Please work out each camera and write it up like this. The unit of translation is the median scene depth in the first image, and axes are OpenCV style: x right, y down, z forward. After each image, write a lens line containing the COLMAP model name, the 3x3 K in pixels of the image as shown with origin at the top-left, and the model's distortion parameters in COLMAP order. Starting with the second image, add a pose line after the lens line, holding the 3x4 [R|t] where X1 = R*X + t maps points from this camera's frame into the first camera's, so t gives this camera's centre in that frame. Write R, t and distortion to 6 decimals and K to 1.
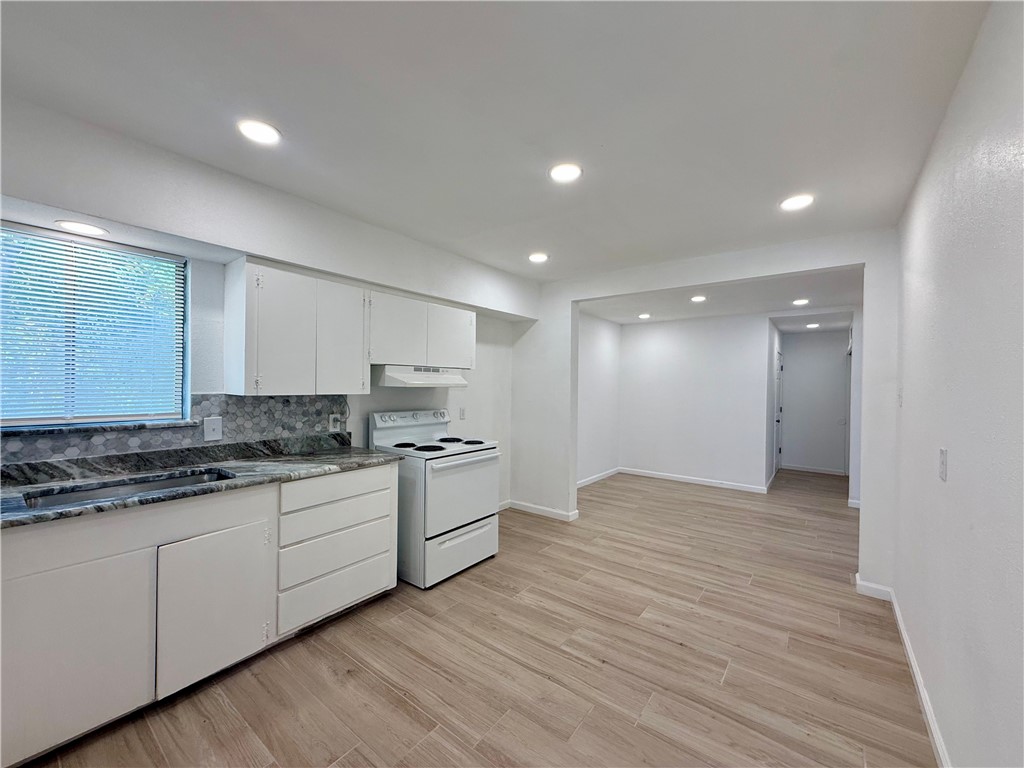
lens RADIAL K [[410.0, 0, 507.9], [0, 410.0, 384.6], [0, 0, 1]] dist [-0.000293, 0.000380]
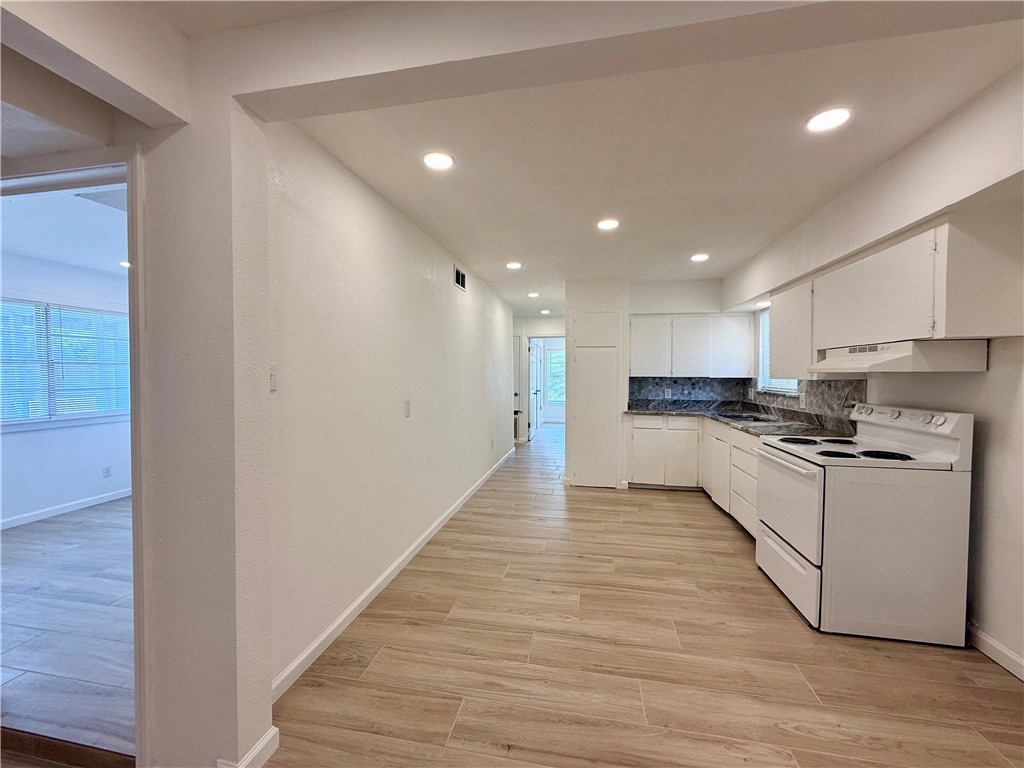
lens RADIAL K [[410.0, 0, 507.9], [0, 410.0, 384.6], [0, 0, 1]] dist [-0.000293, 0.000380]
pose [[-0.895267, 0.000644, -0.445529, 0.836090], [-0.010402, 0.999696, 0.022348, 0.020212], [0.445408, 0.024641, -0.894988, 1.626468]]
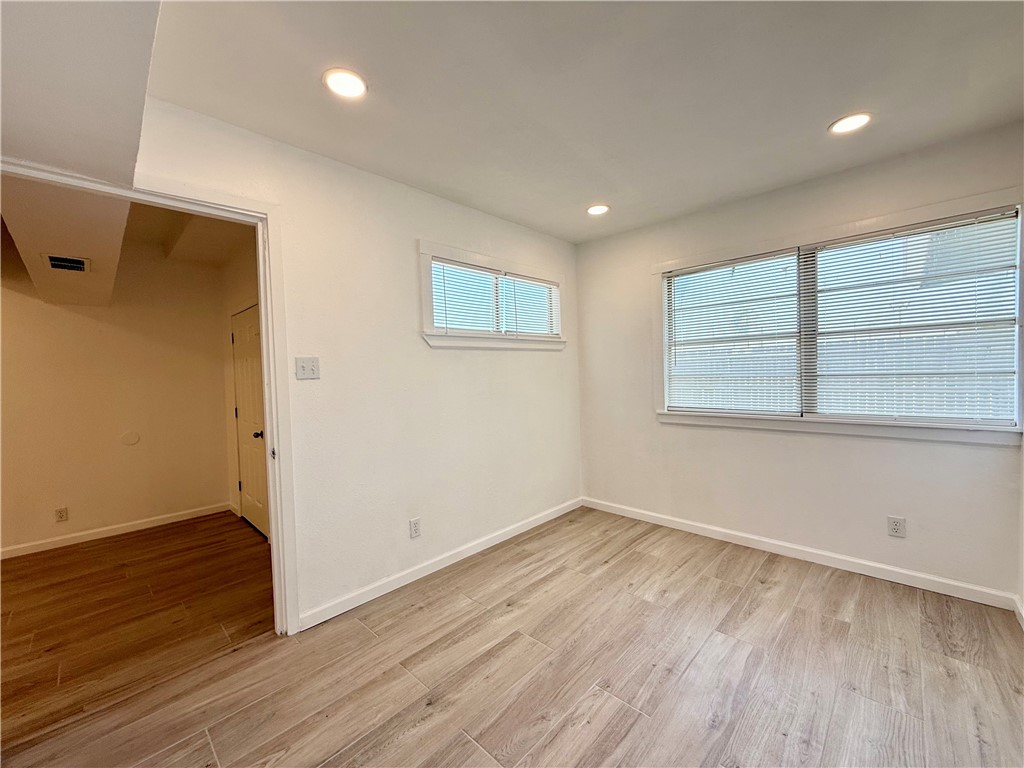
lens RADIAL K [[410.0, 0, 507.9], [0, 410.0, 384.6], [0, 0, 1]] dist [-0.000293, 0.000380]
pose [[0.110282, -0.046567, 0.992809, 0.591540], [0.033293, 0.998514, 0.043137, 0.044976], [-0.993343, 0.028297, 0.111668, 0.221151]]
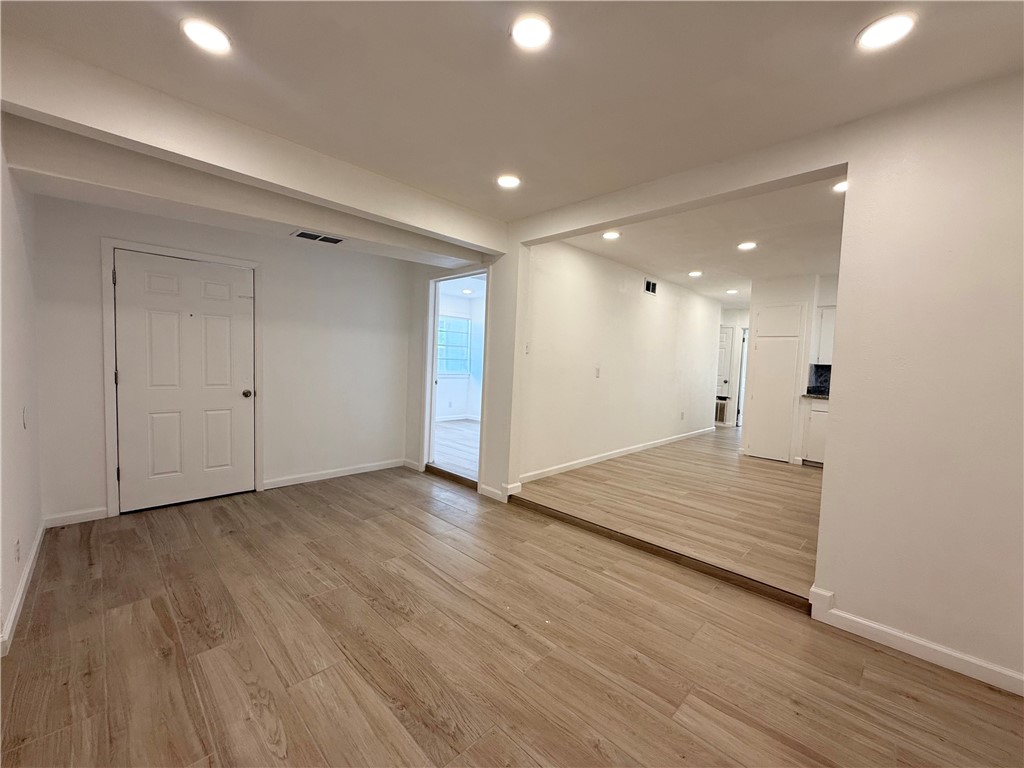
lens RADIAL K [[410.0, 0, 507.9], [0, 410.0, 384.6], [0, 0, 1]] dist [-0.000293, 0.000380]
pose [[-0.990939, -0.058625, 0.120842, 0.763844], [-0.051814, 0.996927, 0.058753, 0.077600], [-0.123915, 0.051960, -0.990931, 2.376987]]
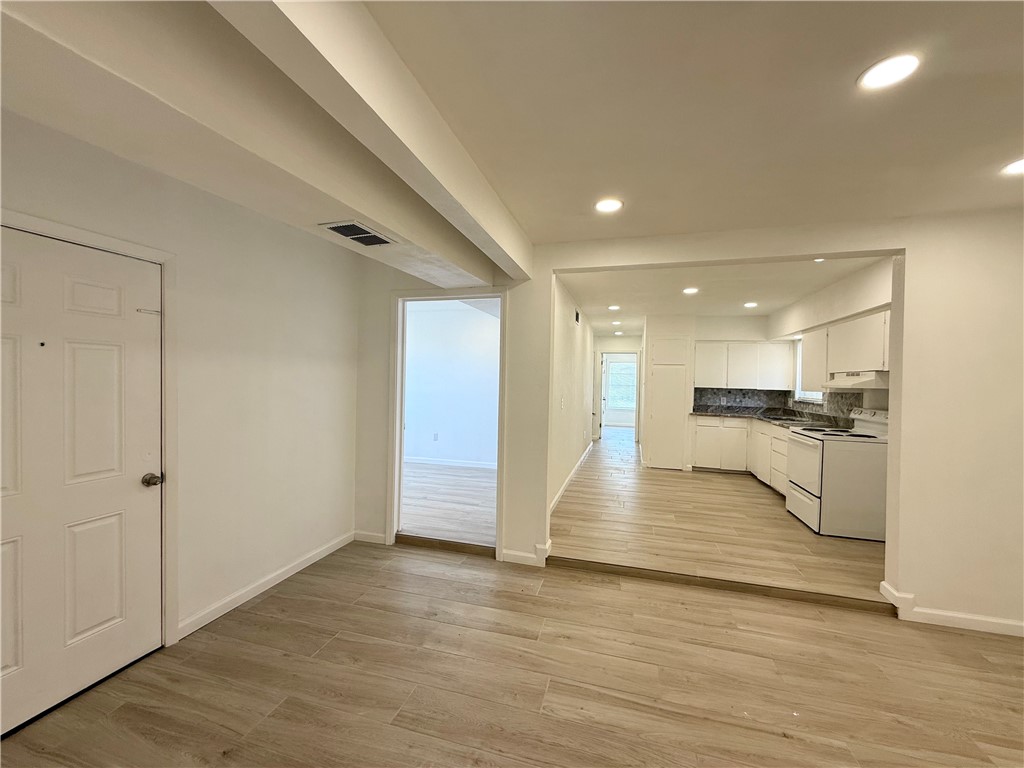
lens RADIAL K [[410.0, 0, 507.9], [0, 410.0, 384.6], [0, 0, 1]] dist [-0.000293, 0.000380]
pose [[-0.931928, -0.028699, -0.361505, 1.441142], [-0.033574, 0.999410, 0.007209, 0.023872], [0.361085, 0.018855, -0.932342, 2.097839]]
